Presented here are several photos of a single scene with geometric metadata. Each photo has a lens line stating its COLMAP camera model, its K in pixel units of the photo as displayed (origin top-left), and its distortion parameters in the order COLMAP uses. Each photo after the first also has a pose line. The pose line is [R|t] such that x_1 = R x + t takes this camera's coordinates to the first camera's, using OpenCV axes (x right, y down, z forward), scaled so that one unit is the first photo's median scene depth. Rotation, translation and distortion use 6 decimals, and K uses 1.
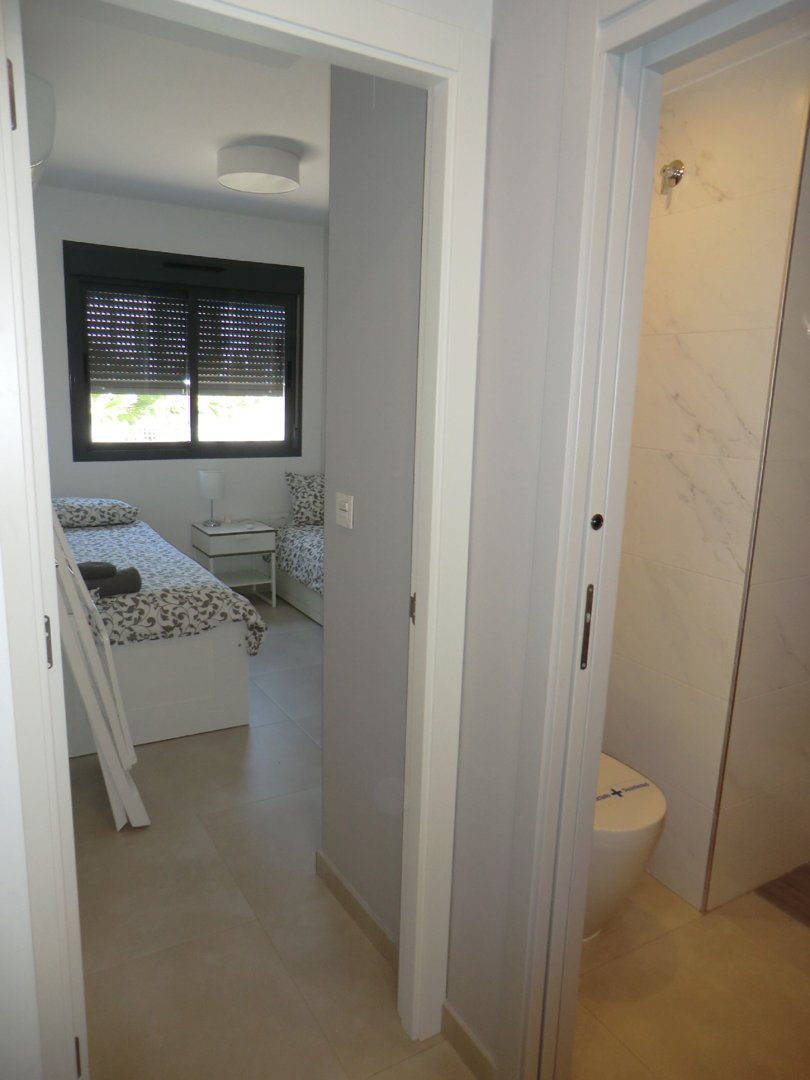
lens RADIAL K [[755.4, 0, 405.0], [0, 755.4, 540.0], [0, 0, 1]] dist [-0.010261, -0.001476]
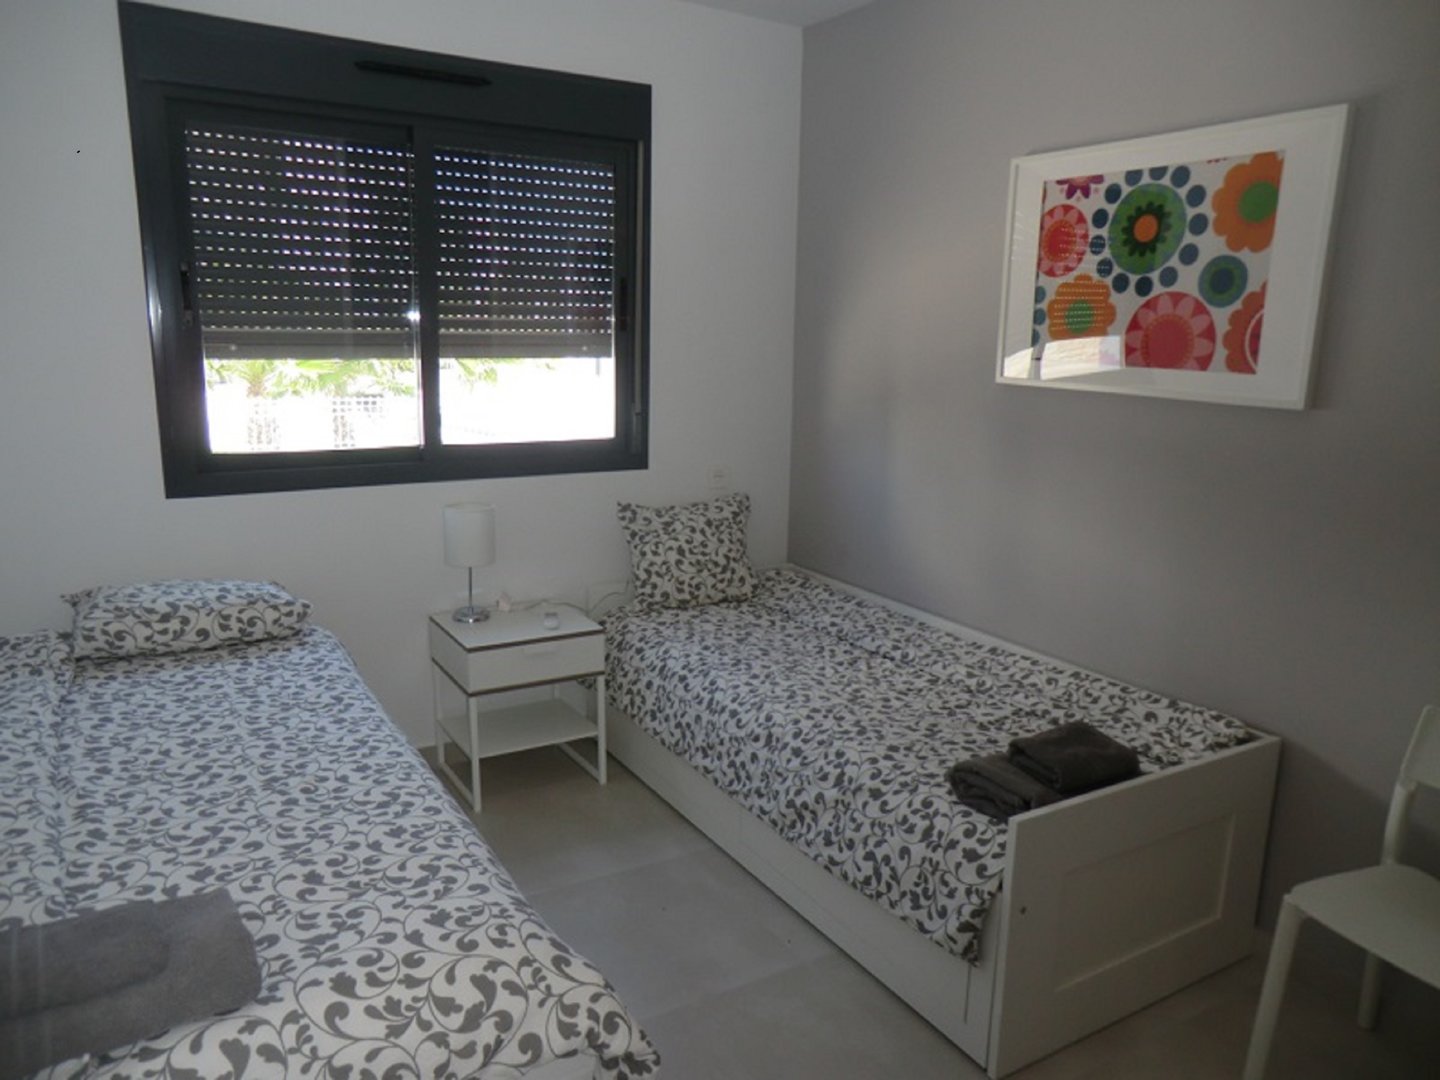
lens RADIAL K [[993.0, 0, 720.0], [0, 993.0, 540.0], [0, 0, 1]] dist [0.005299, 0.003878]
pose [[0.999903, -0.012815, 0.005394, -0.104879], [0.012778, 0.999894, 0.006945, -0.075643], [-0.005482, -0.006876, 0.999961, 0.382395]]
